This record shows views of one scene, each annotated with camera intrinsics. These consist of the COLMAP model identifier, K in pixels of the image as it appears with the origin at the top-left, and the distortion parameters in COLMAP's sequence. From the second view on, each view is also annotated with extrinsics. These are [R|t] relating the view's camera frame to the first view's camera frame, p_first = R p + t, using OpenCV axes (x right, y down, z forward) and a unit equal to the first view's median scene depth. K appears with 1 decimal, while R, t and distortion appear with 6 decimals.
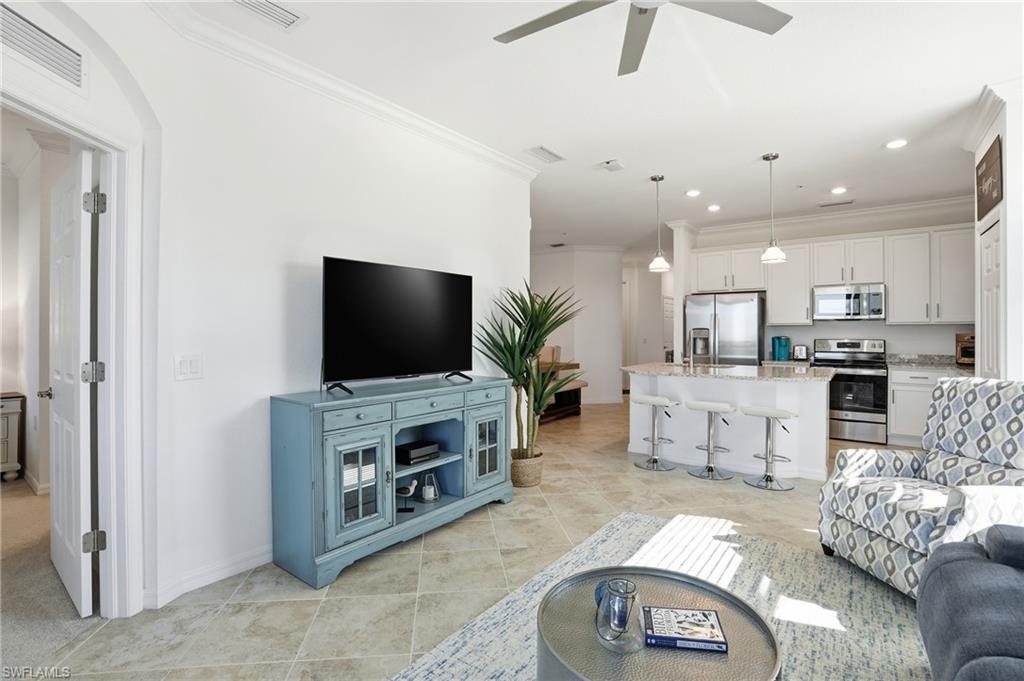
lens RADIAL K [[481.2, 0, 506.2], [0, 481.2, 333.2], [0, 0, 1]] dist [-0.062805, 0.020512]
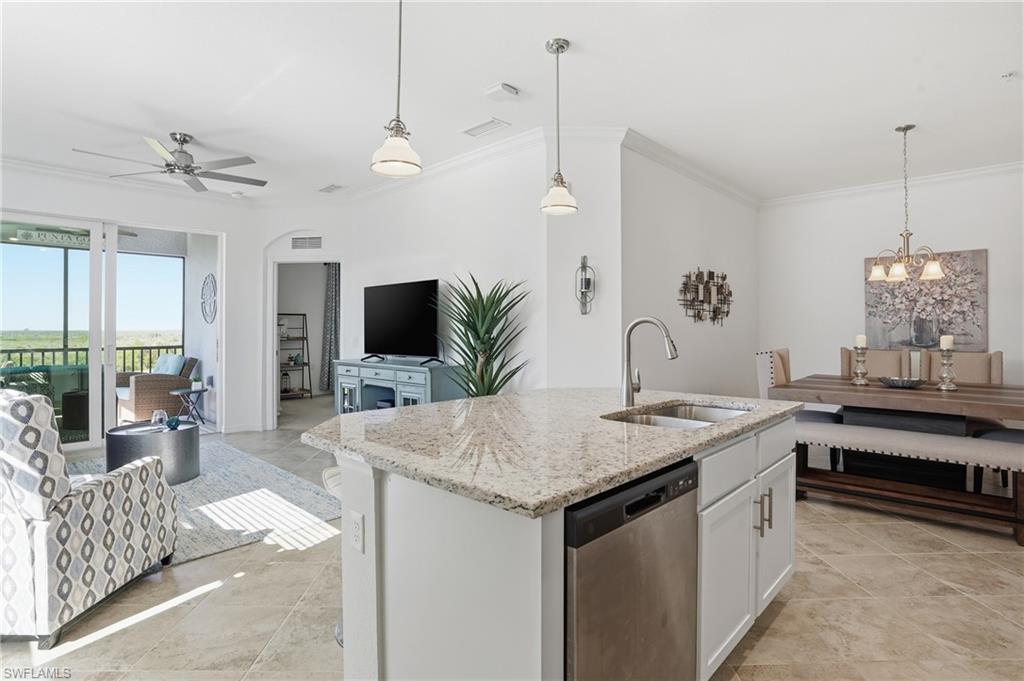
lens RADIAL K [[520.1, 0, 506.7], [0, 520.1, 323.5], [0, 0, 1]] dist [-0.051928, 0.020399]
pose [[-0.111100, -0.009356, -0.993765, 1.075897], [0.001050, 0.999954, -0.009532, 0.002434], [0.993809, -0.002103, -0.111085, 1.182804]]
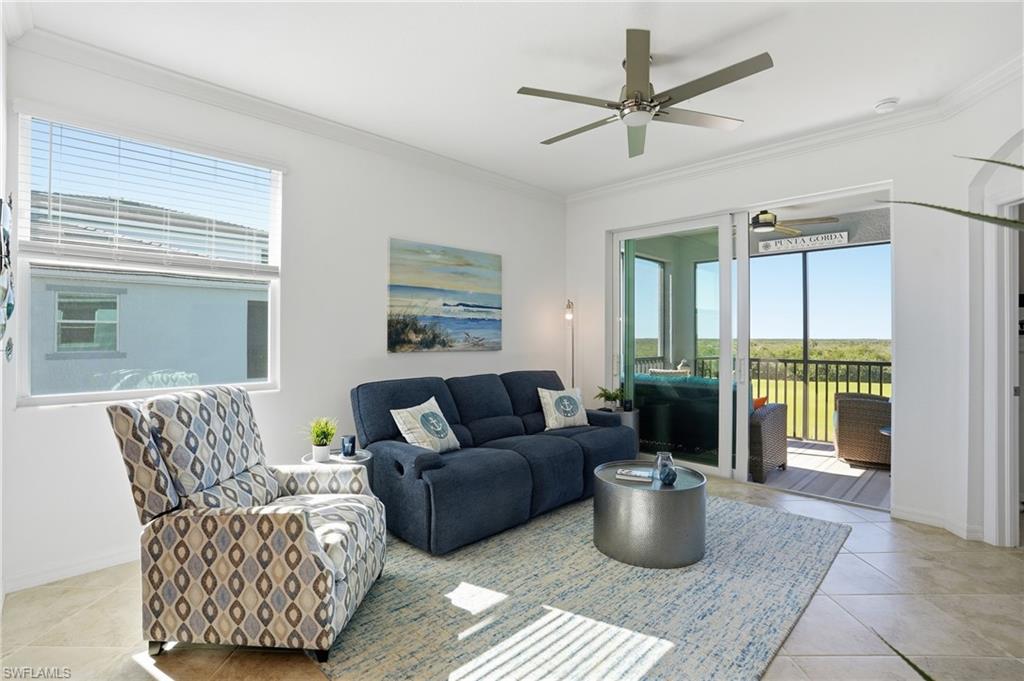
lens RADIAL K [[481.2, 0, 504.5], [0, 481.2, 332.8], [0, 0, 1]] dist [-0.062805, 0.020512]
pose [[-0.989441, -0.001554, 0.144929, 0.217993], [-0.002862, 0.999957, -0.008819, -0.001613], [-0.144909, -0.009141, -0.989403, 1.088111]]
